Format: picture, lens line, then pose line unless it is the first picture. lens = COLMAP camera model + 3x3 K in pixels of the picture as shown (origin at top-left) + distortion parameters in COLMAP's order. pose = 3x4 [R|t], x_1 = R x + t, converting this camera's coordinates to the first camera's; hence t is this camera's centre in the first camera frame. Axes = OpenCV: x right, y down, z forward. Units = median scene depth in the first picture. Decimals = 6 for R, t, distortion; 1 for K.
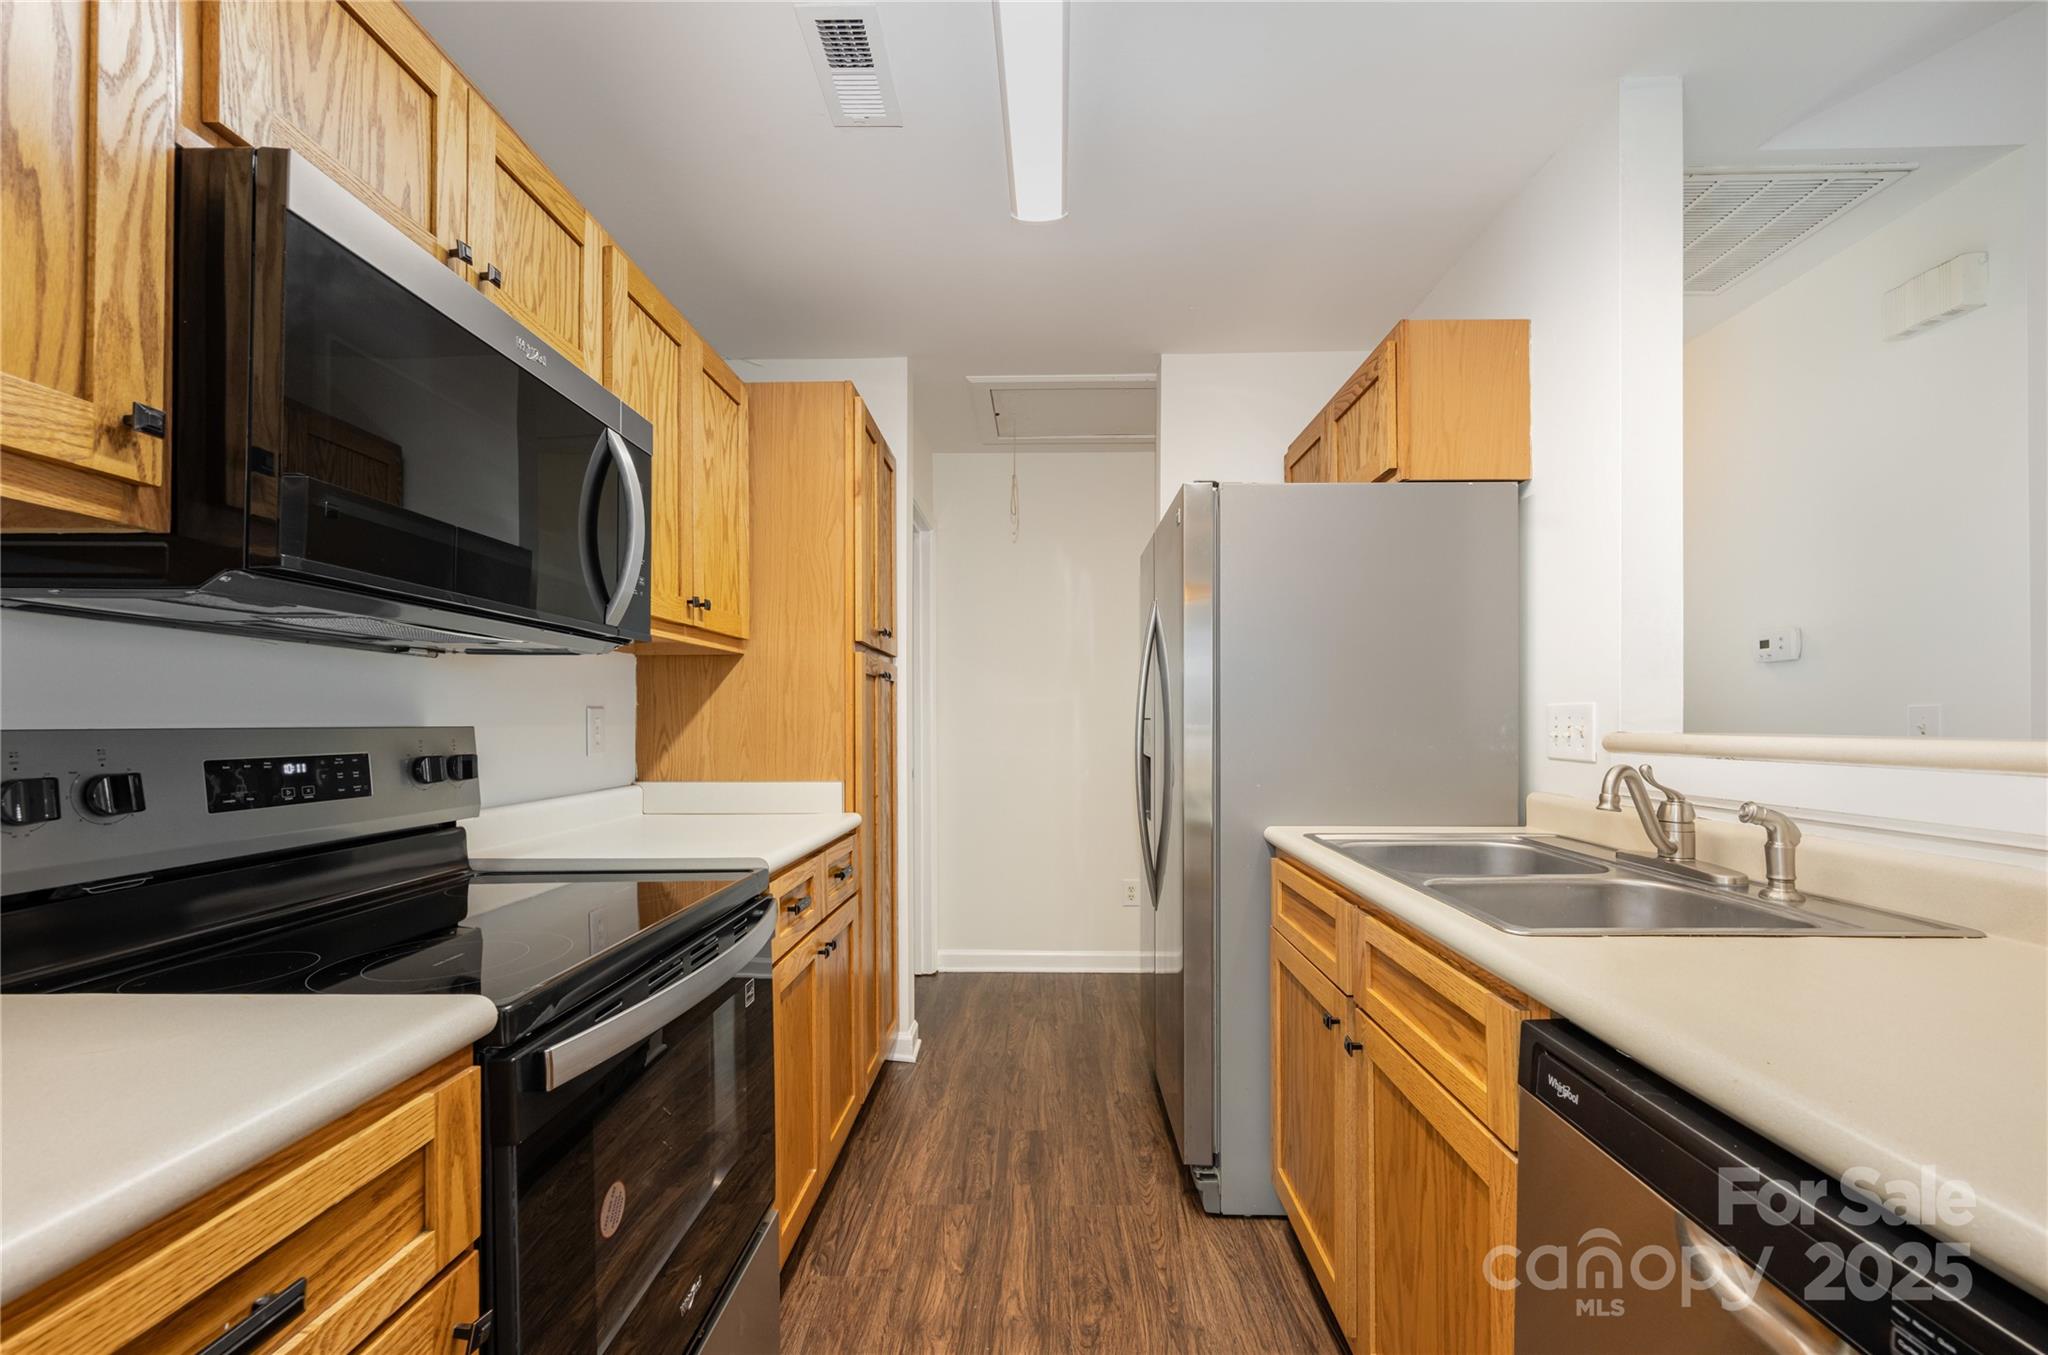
lens RADIAL K [[835.3, 0, 1028.7], [0, 835.3, 716.3], [0, 0, 1]] dist [0.000179, 0.000054]
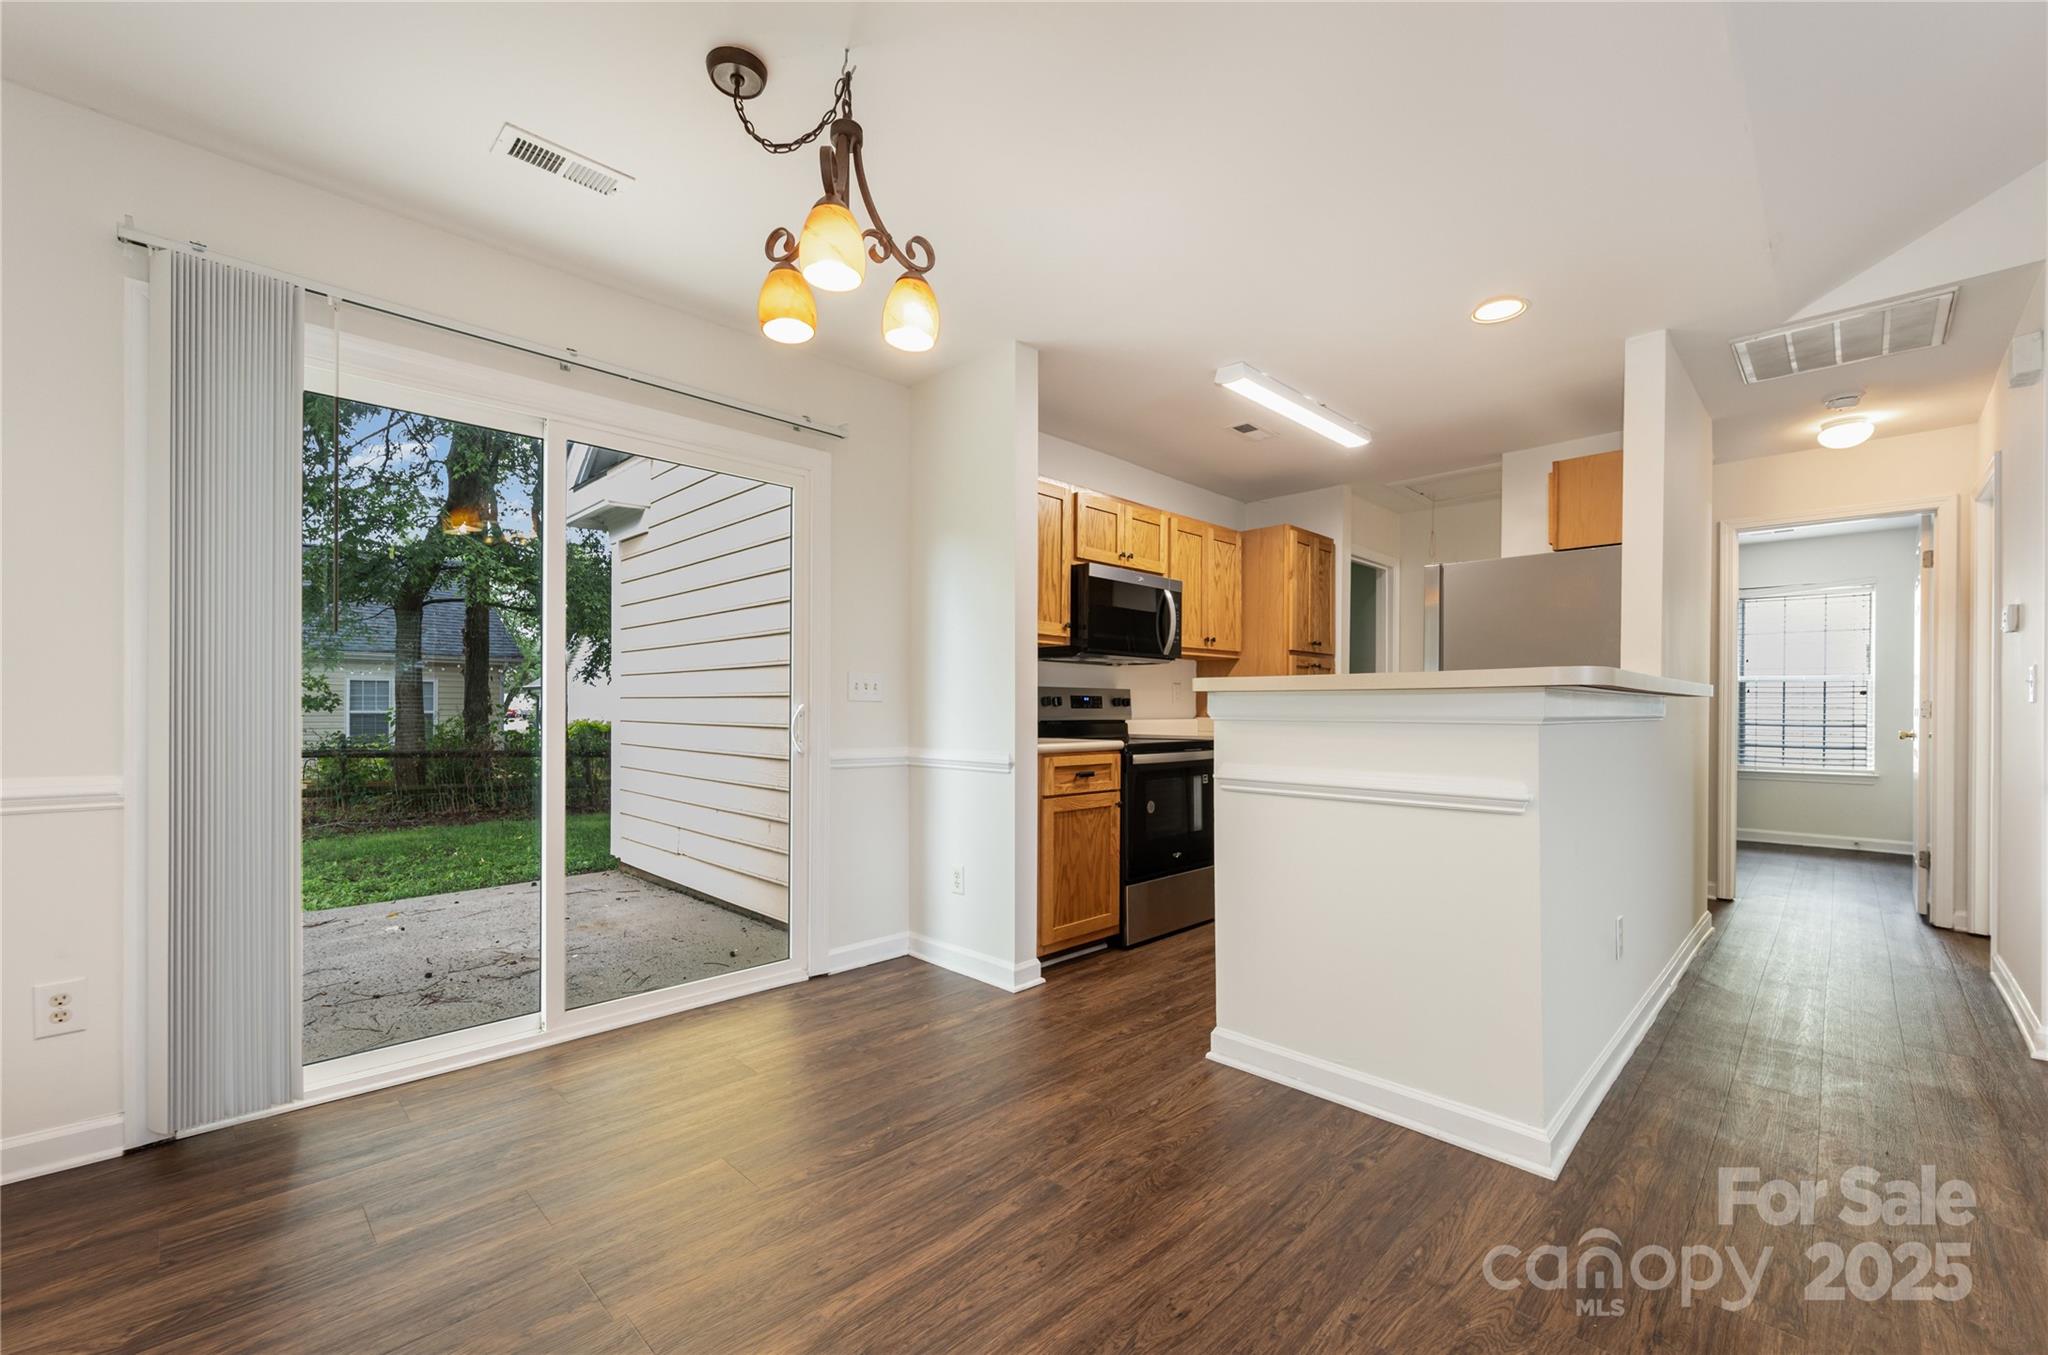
lens RADIAL K [[835.3, 0, 1028.7], [0, 835.3, 716.3], [0, 0, 1]] dist [0.000179, 0.000054]
pose [[0.727491, 0.011742, -0.686017, 1.508261], [-0.000409, 0.999861, 0.016680, 0.078770], [0.686117, -0.011855, 0.727394, -1.910915]]
